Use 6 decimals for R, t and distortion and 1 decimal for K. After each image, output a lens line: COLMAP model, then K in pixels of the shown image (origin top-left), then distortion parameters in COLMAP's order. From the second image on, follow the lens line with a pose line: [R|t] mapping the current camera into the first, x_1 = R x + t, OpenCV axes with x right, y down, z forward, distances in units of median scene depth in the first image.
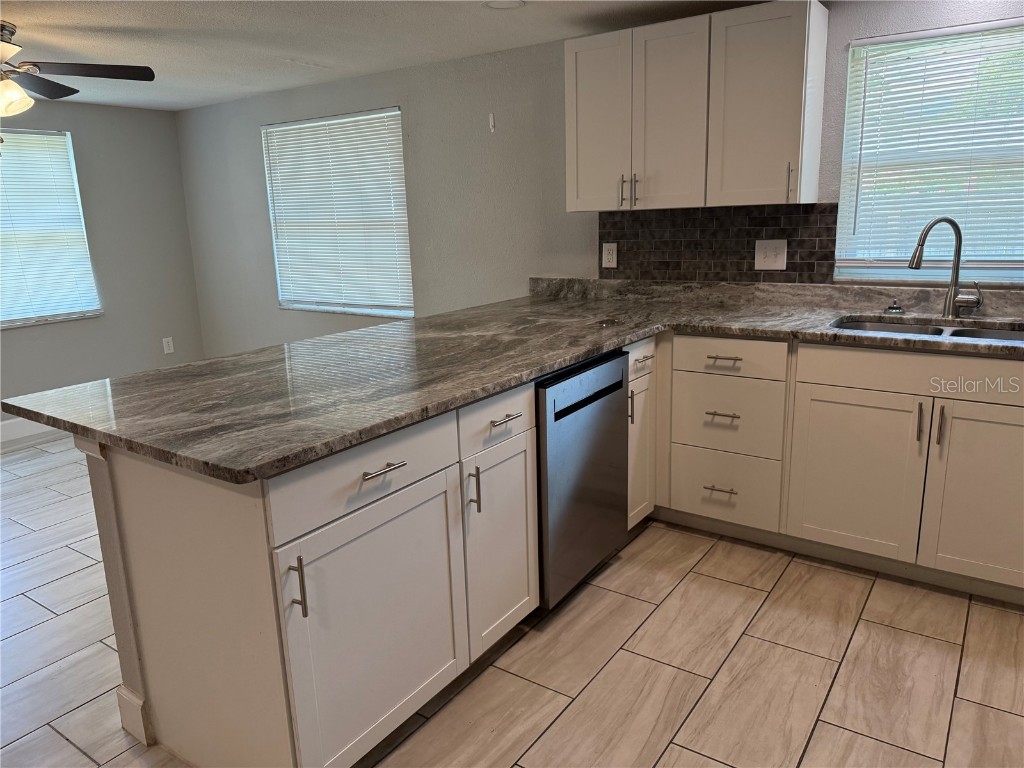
lens RADIAL K [[719.7, 0, 508.0], [0, 719.7, 382.4], [0, 0, 1]] dist [0.066881, -0.096496]
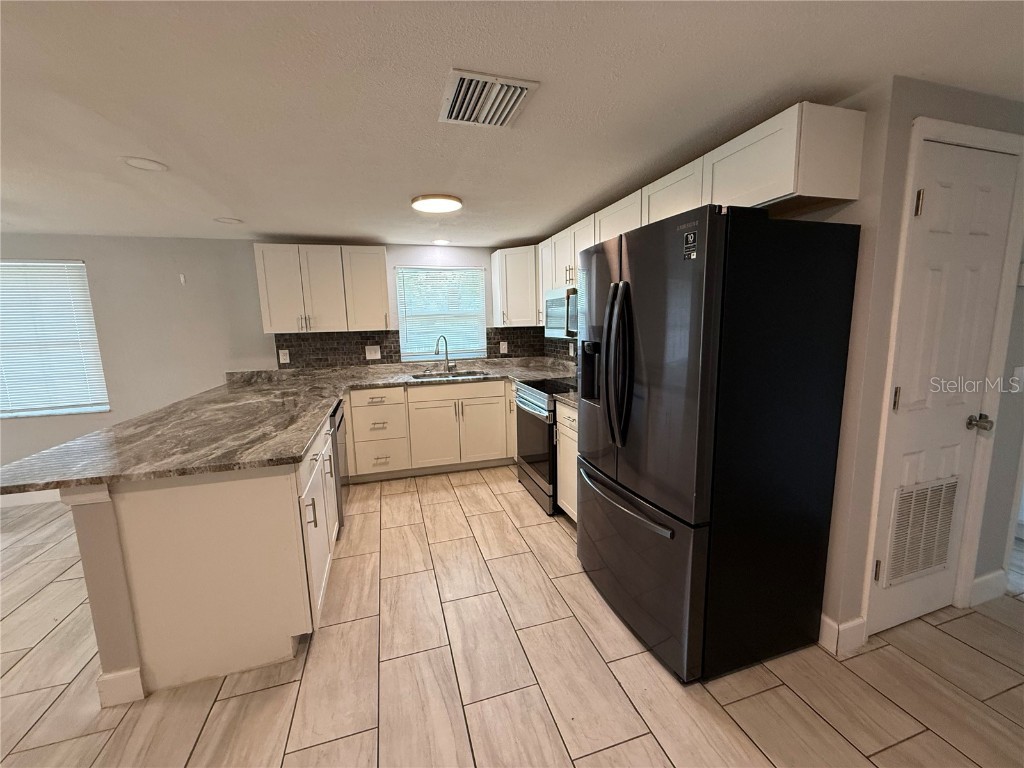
lens RADIAL K [[409.2, 0, 510.3], [0, 409.2, 385.1], [0, 0, 1]] dist [0.000464, -0.000268]
pose [[0.615748, -0.101810, 0.781338, -0.384335], [0.183217, 0.982937, -0.016309, 0.021863], [-0.766346, 0.153196, 0.623895, -0.098810]]
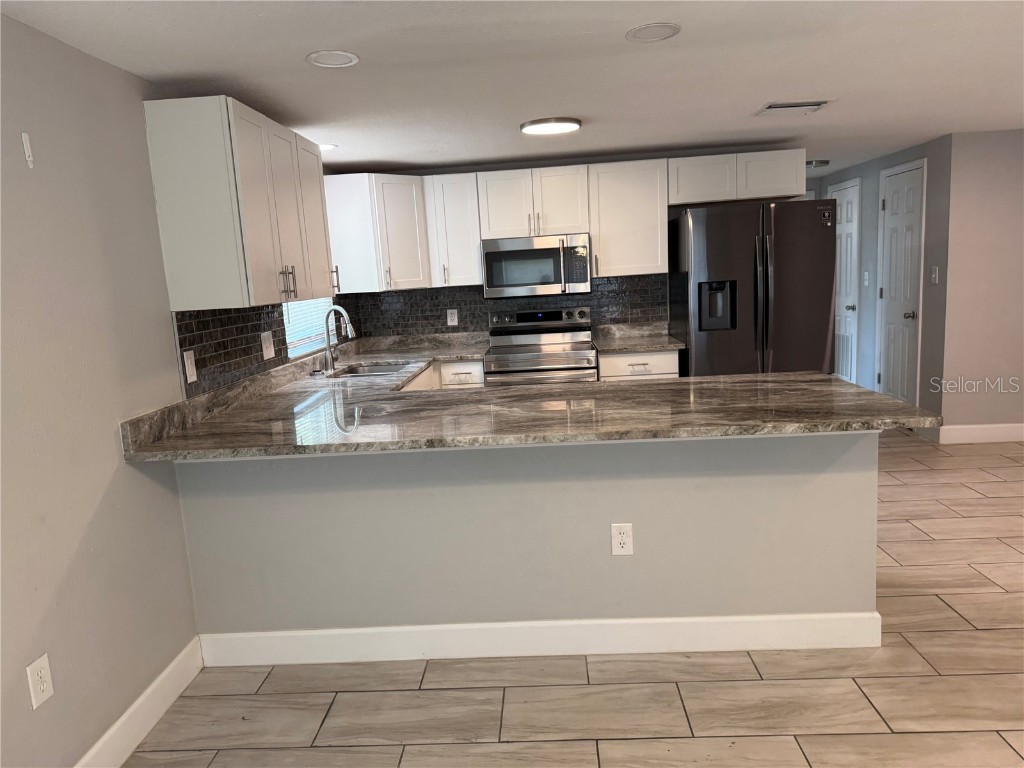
lens RADIAL K [[719.7, 0, 507.3], [0, 719.7, 386.4], [0, 0, 1]] dist [0.066881, -0.096496]
pose [[-0.528094, -0.068747, 0.846398, -0.806873], [0.265283, 0.933478, 0.241338, -0.296307], [-0.806685, 0.351984, -0.474727, 1.289361]]
